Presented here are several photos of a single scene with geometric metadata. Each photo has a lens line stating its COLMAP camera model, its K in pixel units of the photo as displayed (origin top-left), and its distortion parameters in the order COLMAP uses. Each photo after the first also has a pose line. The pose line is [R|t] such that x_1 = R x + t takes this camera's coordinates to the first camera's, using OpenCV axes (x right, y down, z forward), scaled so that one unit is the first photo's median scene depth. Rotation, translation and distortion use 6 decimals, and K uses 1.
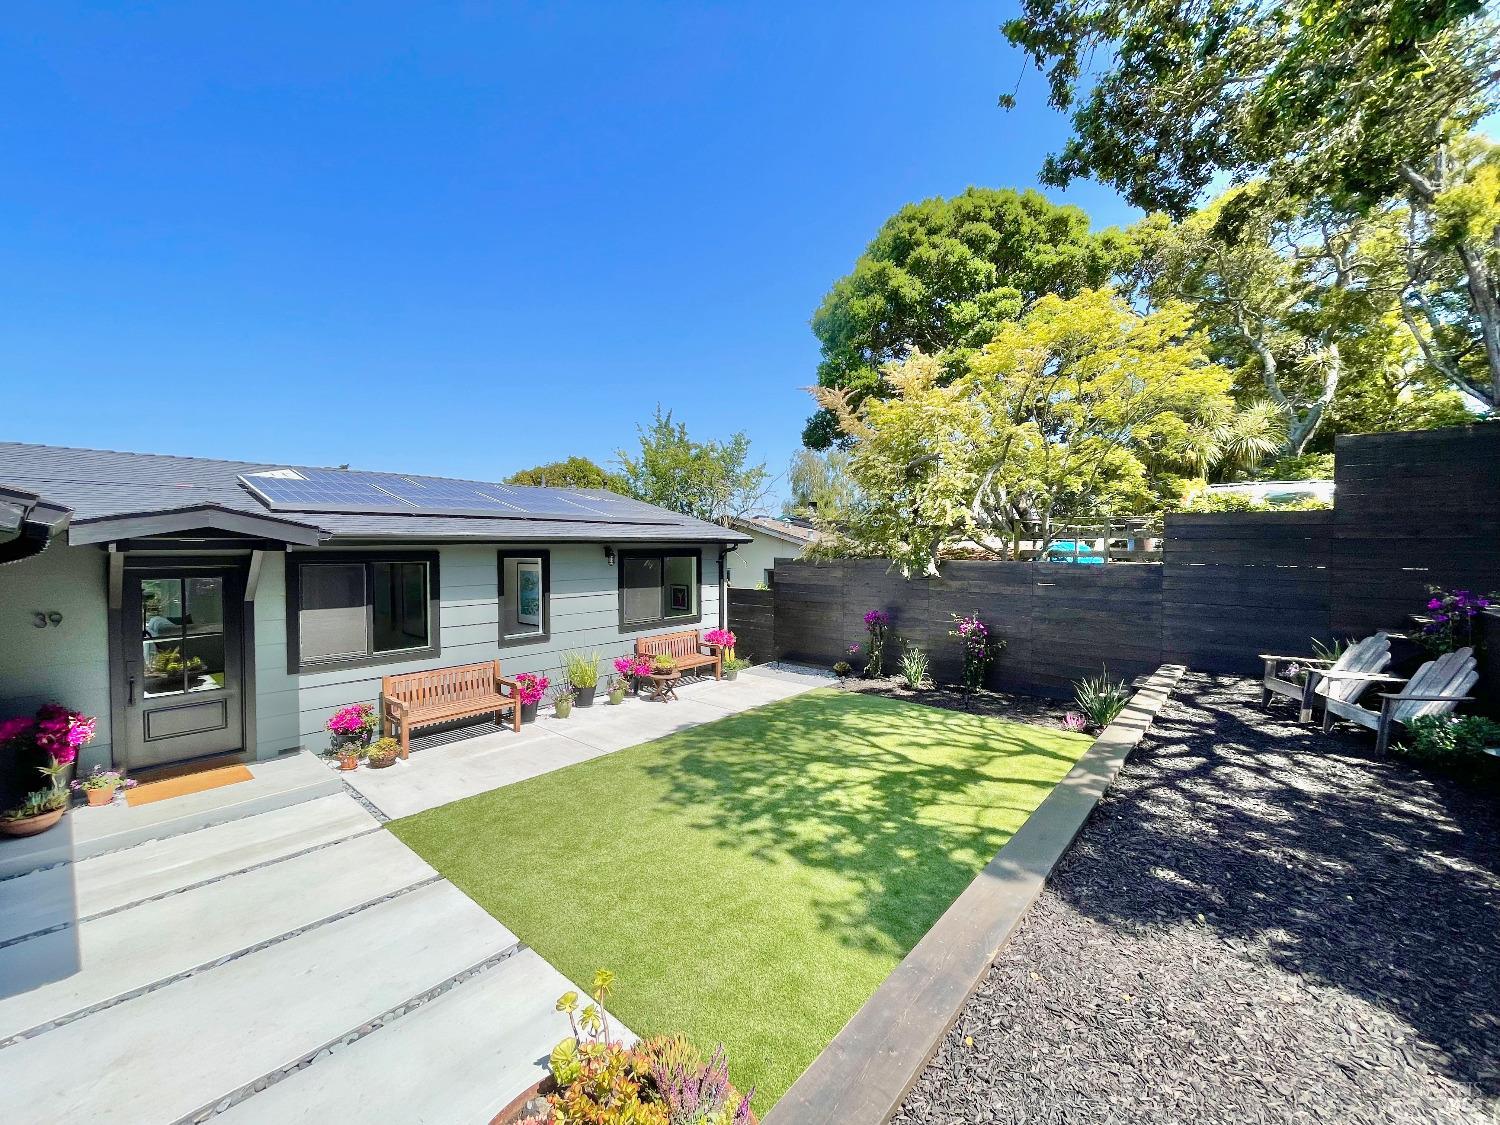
lens RADIAL K [[605.0, 0, 747.2], [0, 605.0, 561.0], [0, 0, 1]] dist [-0.004658, 0.000946]
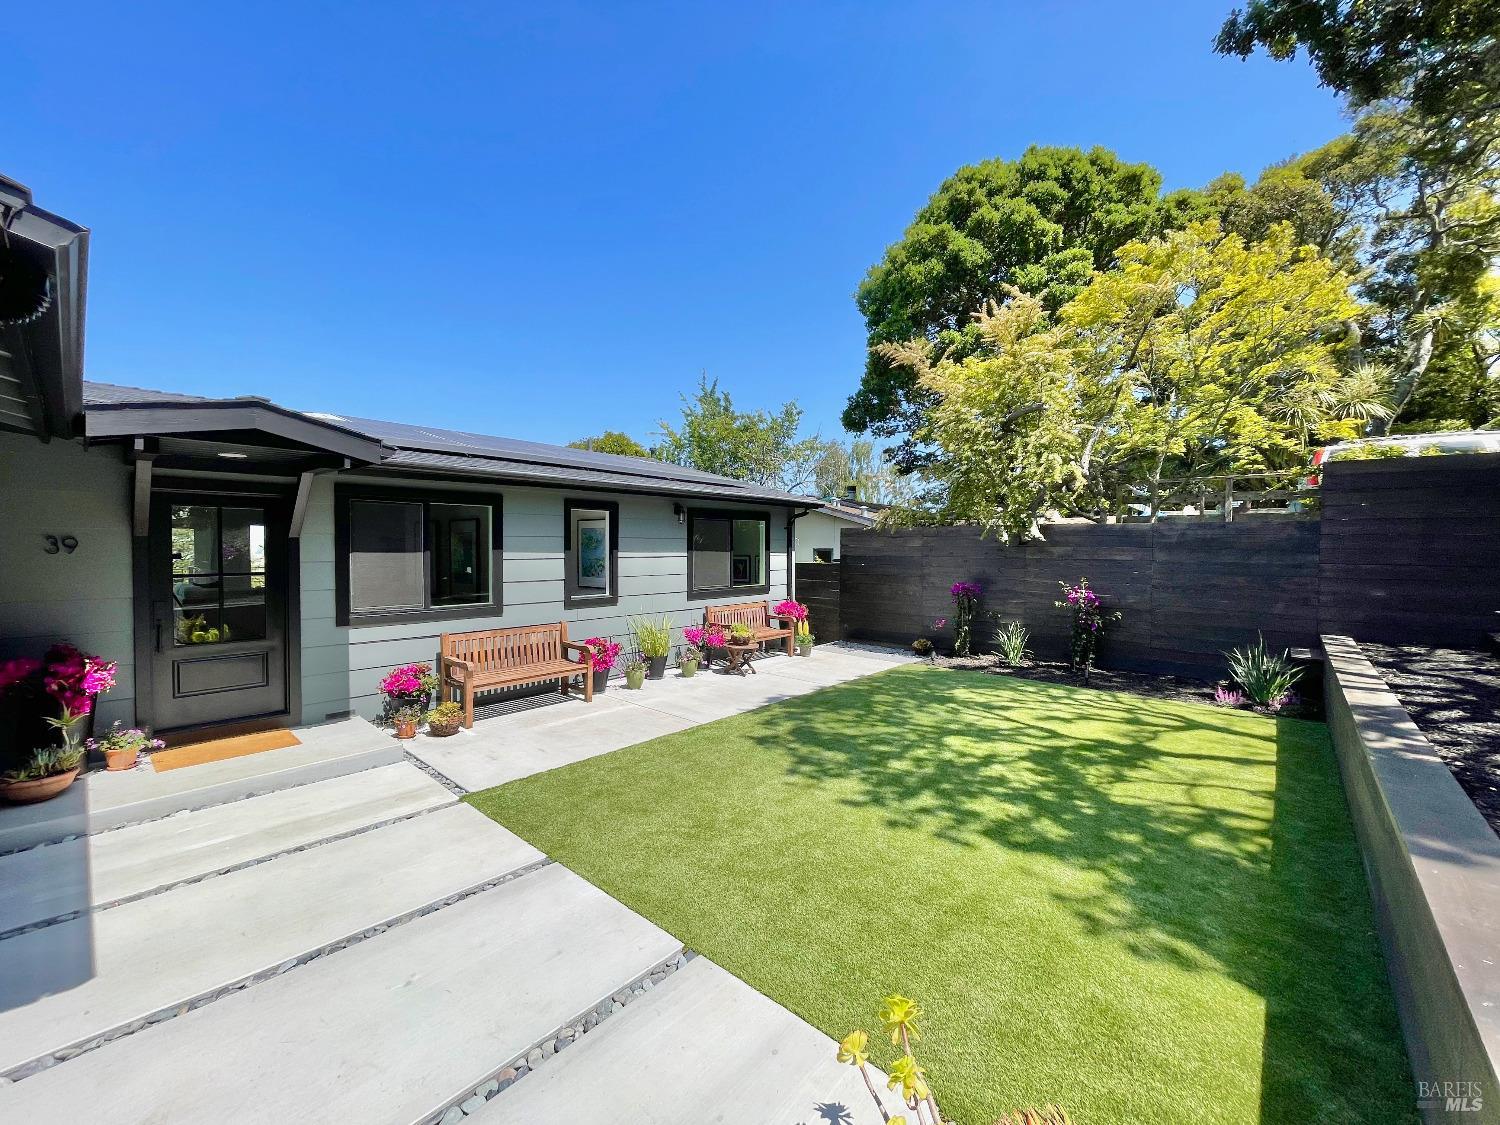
lens RADIAL K [[605.0, 0, 747.8], [0, 605.0, 560.5], [0, 0, 1]] dist [-0.004658, 0.000946]
pose [[0.999855, 0.006392, -0.015789, -0.150218], [-0.006412, 0.999979, -0.001266, 0.084255], [0.015780, 0.001367, 0.999875, 0.138094]]
